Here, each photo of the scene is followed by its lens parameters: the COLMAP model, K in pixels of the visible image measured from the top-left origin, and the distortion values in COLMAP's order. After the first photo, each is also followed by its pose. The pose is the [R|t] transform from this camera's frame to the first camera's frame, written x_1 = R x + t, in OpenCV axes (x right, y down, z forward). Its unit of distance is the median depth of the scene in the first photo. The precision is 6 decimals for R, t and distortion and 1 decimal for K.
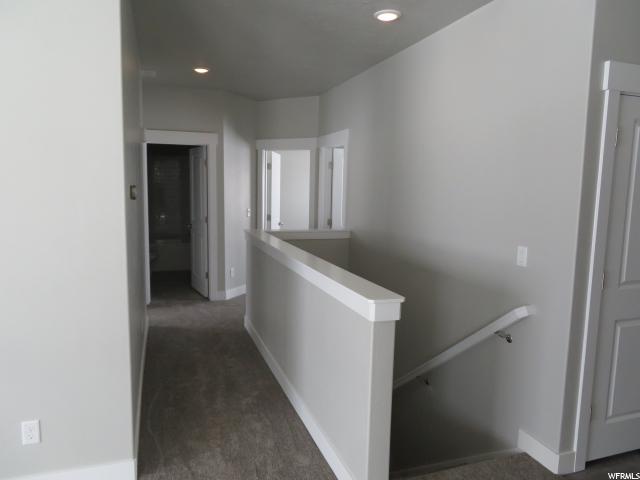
lens RADIAL K [[462.8, 0, 320.0], [0, 462.8, 240.0], [0, 0, 1]] dist [-0.003623, -0.001912]
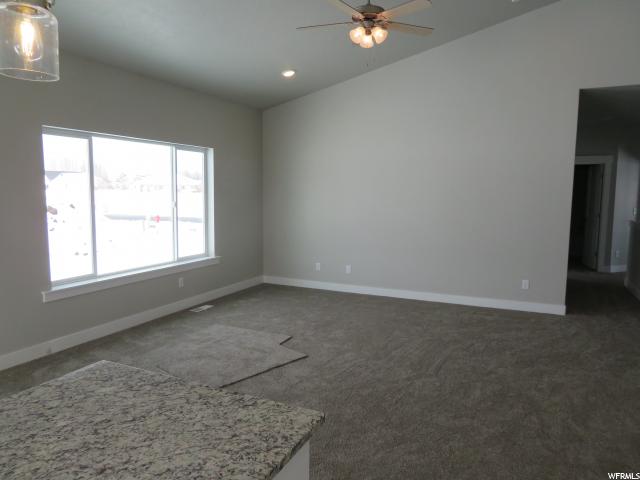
lens RADIAL K [[462.8, 0, 320.0], [0, 462.8, 240.0], [0, 0, 1]] dist [-0.003623, -0.001912]
pose [[0.732197, 0.059560, -0.678484, 0.099218], [-0.081851, 0.996644, -0.000841, 0.105752], [0.676157, 0.056150, 0.734615, -0.643299]]
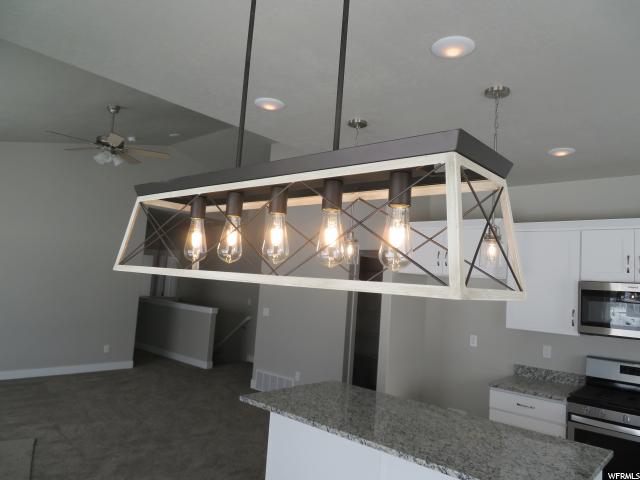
lens RADIAL K [[462.8, 0, 320.0], [0, 462.8, 240.0], [0, 0, 1]] dist [-0.003623, -0.001912]
pose [[0.873089, 0.092867, 0.478635, -0.363397], [-0.002050, 0.982383, -0.186867, 0.104413], [-0.487557, 0.162170, 0.857898, -1.048388]]
